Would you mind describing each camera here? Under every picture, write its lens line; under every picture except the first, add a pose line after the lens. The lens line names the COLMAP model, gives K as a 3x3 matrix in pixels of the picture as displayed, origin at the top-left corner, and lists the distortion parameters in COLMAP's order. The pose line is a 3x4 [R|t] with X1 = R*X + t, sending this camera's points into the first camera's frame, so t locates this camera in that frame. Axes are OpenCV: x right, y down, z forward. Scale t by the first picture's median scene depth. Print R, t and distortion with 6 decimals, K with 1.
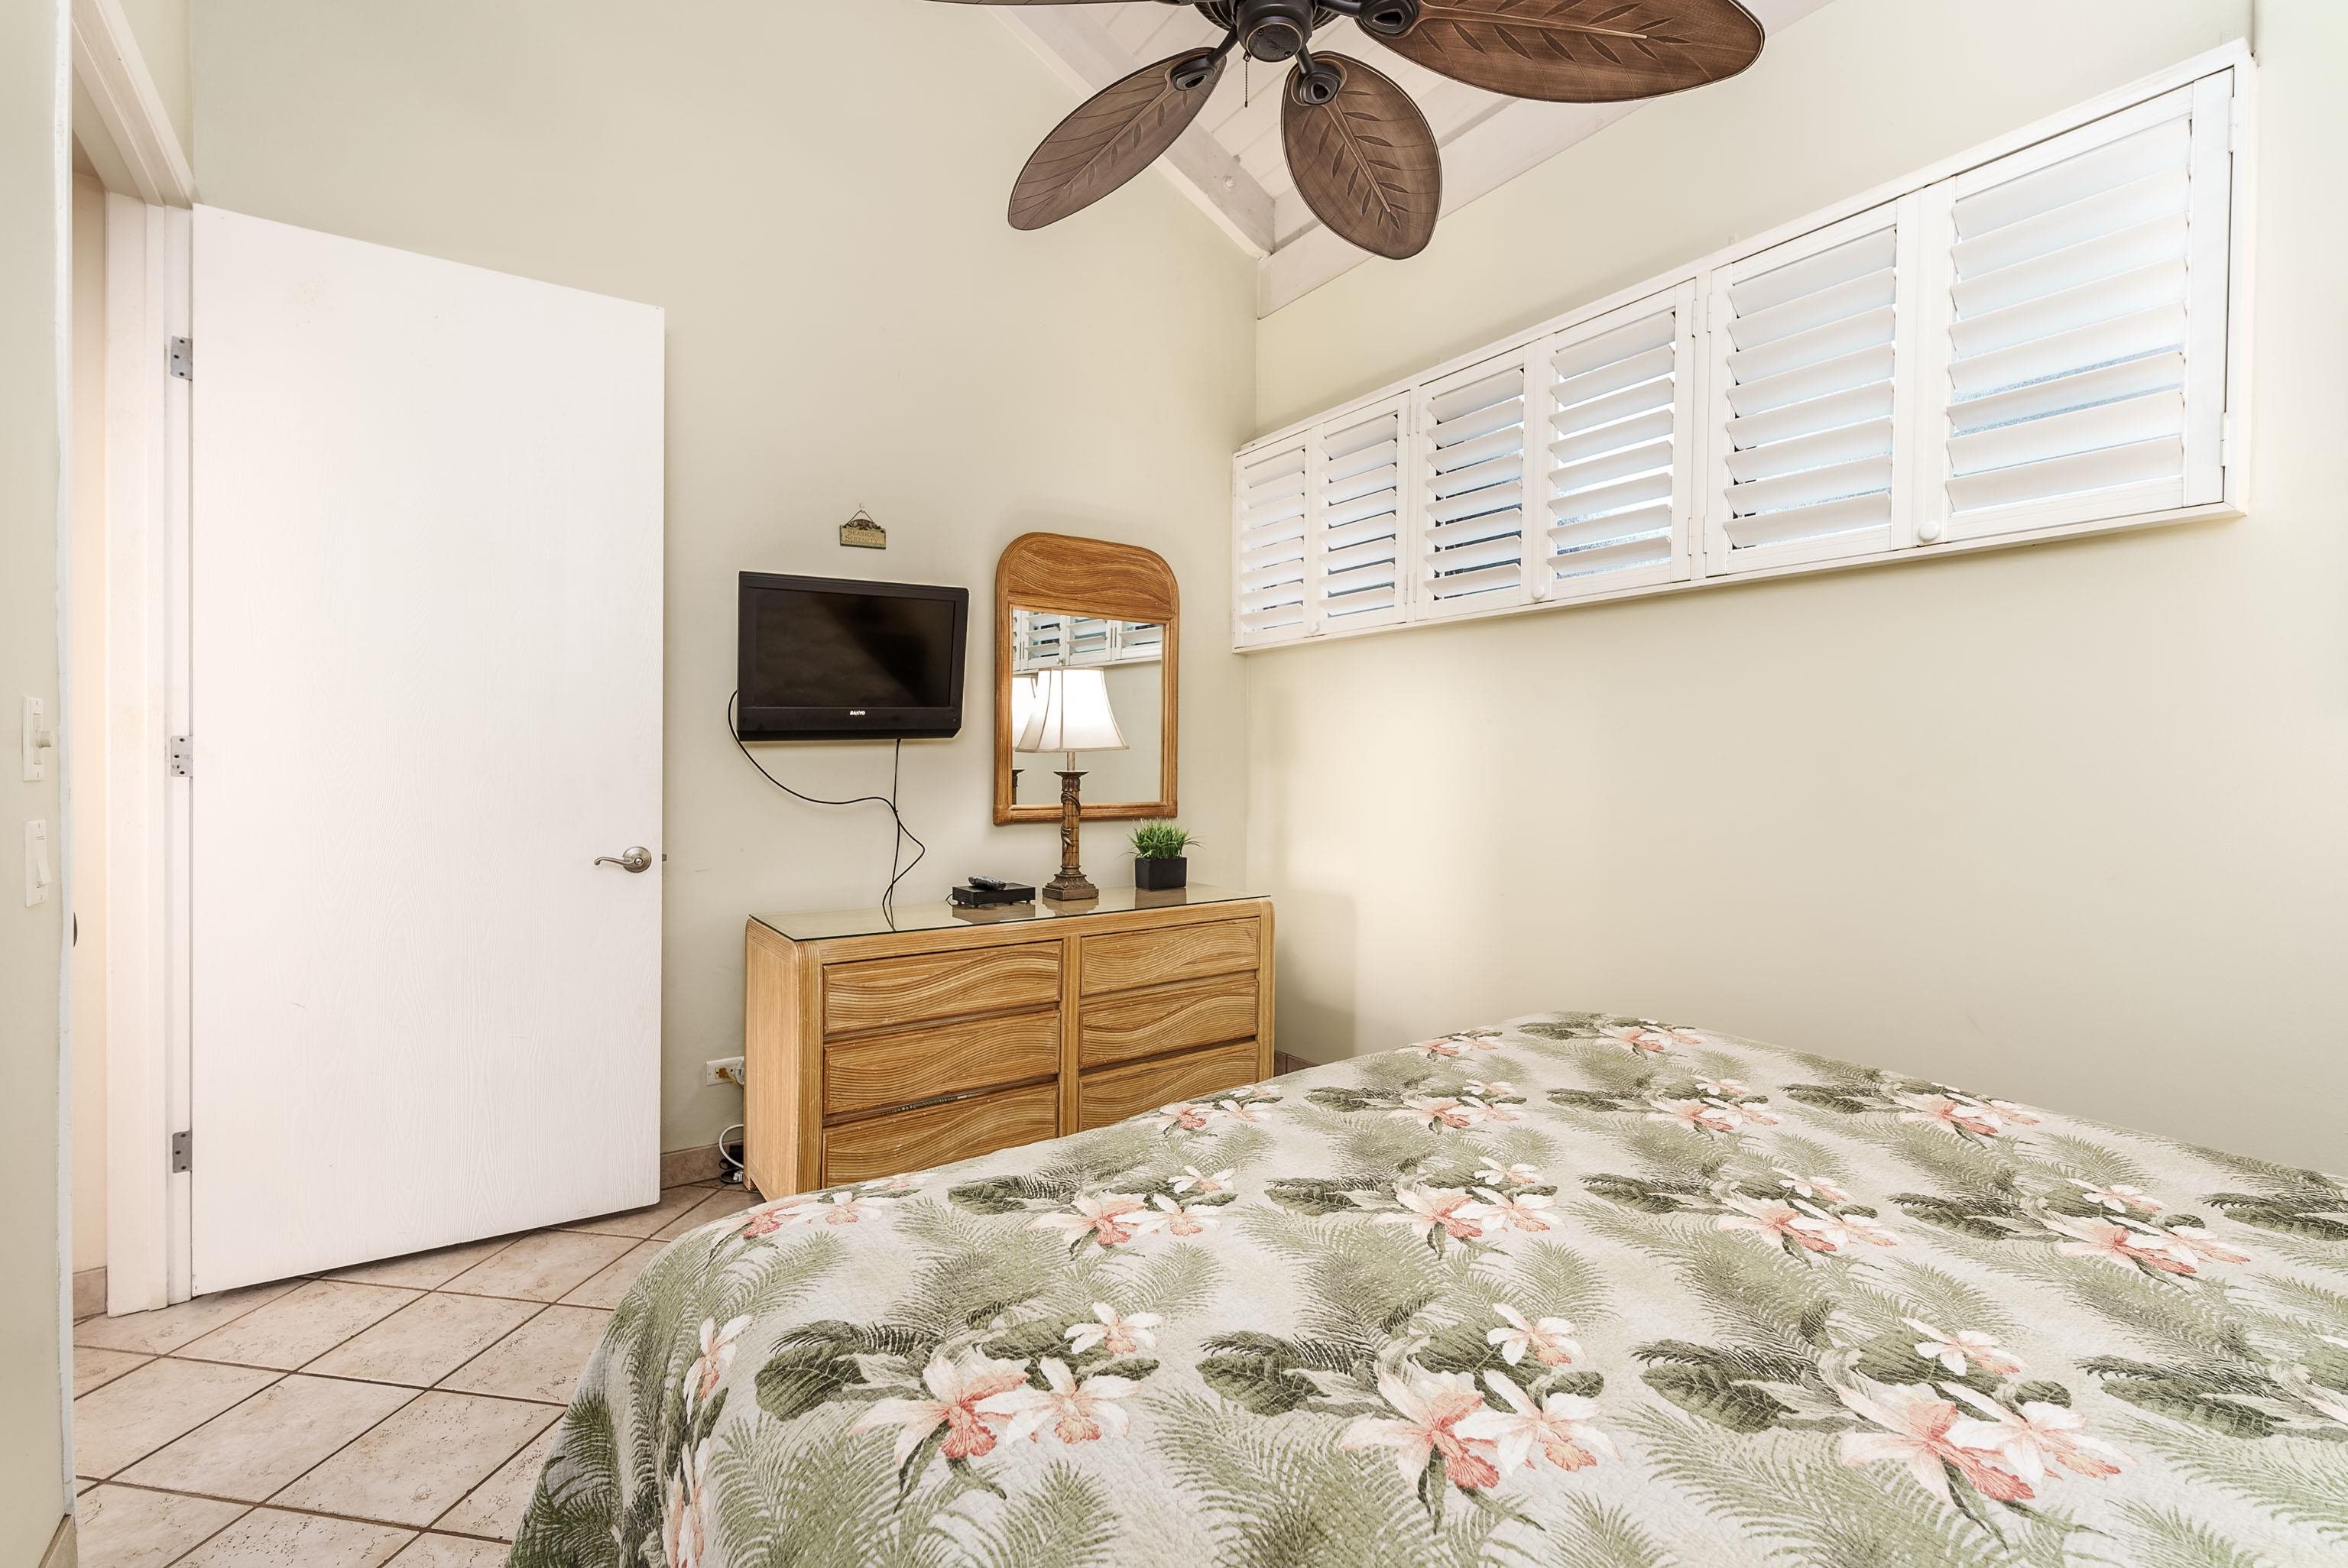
lens RADIAL K [[1014.8, 0, 1173.9], [0, 1014.8, 763.0], [0, 0, 1]] dist [0.001438, 0.000742]
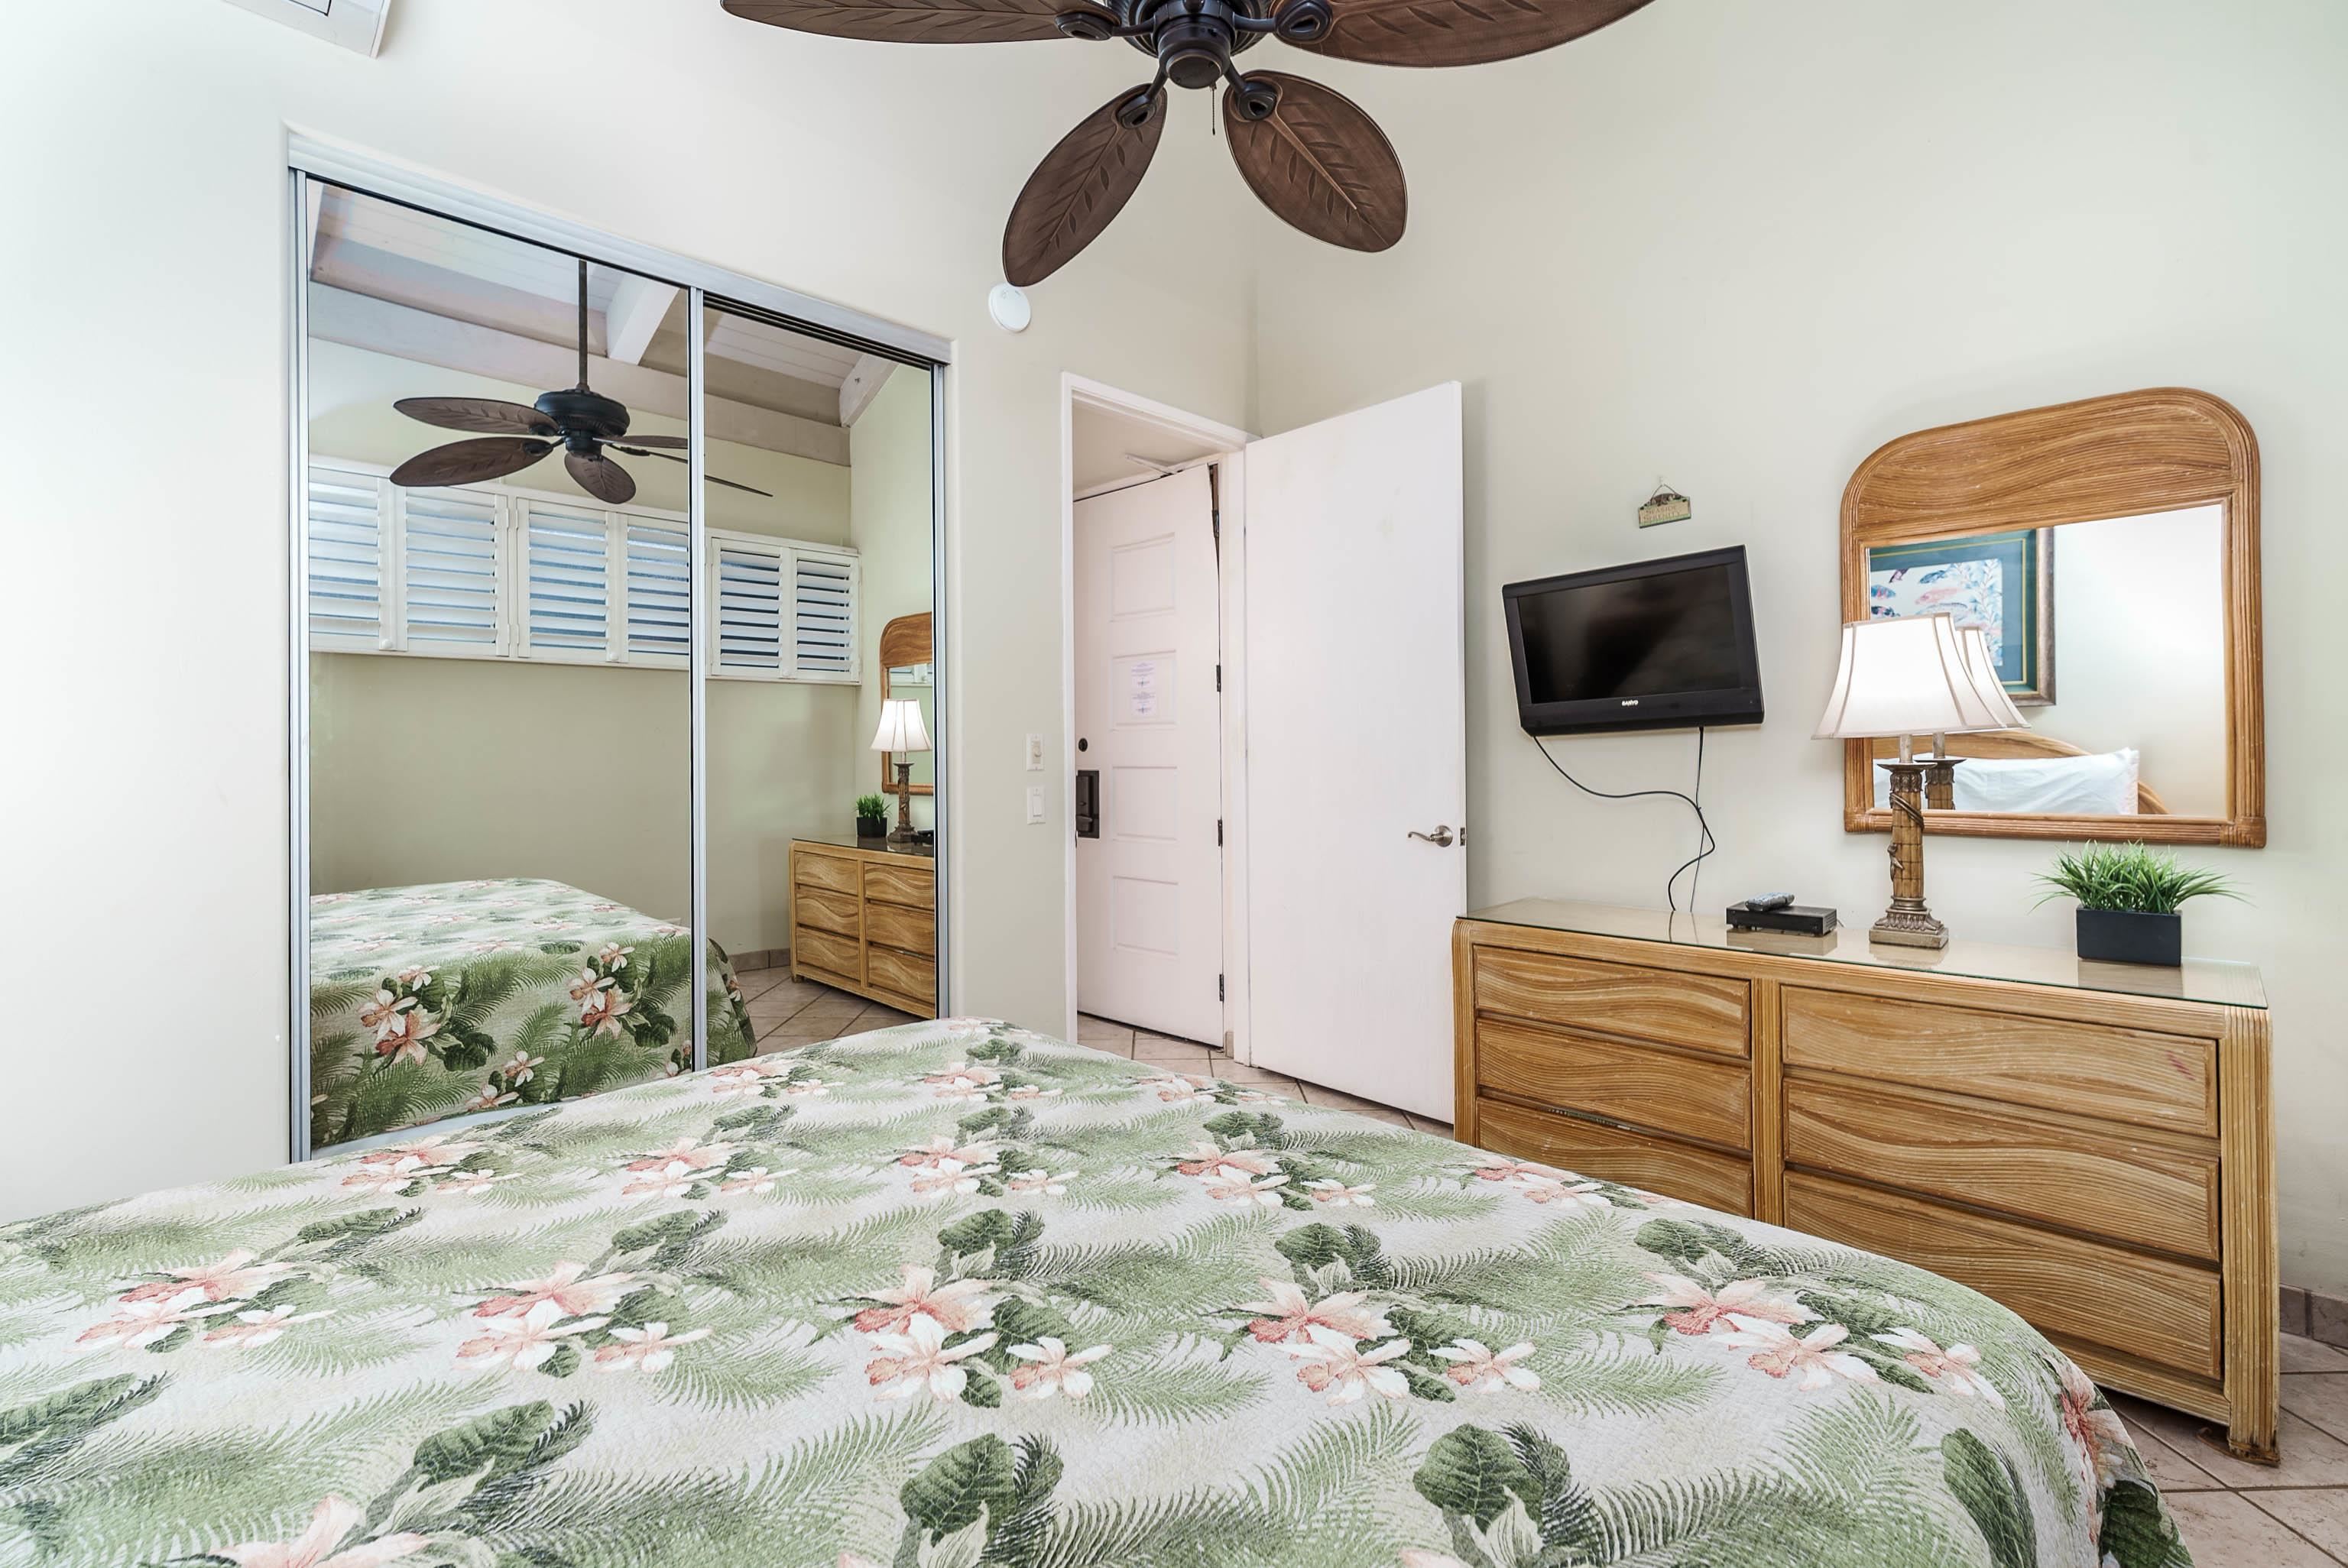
lens RADIAL K [[1062.0, 0, 1177.2], [0, 1062.0, 783.5], [0, 0, 1]] dist [-0.006738, 0.000678]
pose [[0.174485, 0.020743, -0.984441, 0.617809], [0.008350, 0.999711, 0.022545, 0.002382], [0.984625, -0.012154, 0.174261, 0.443717]]
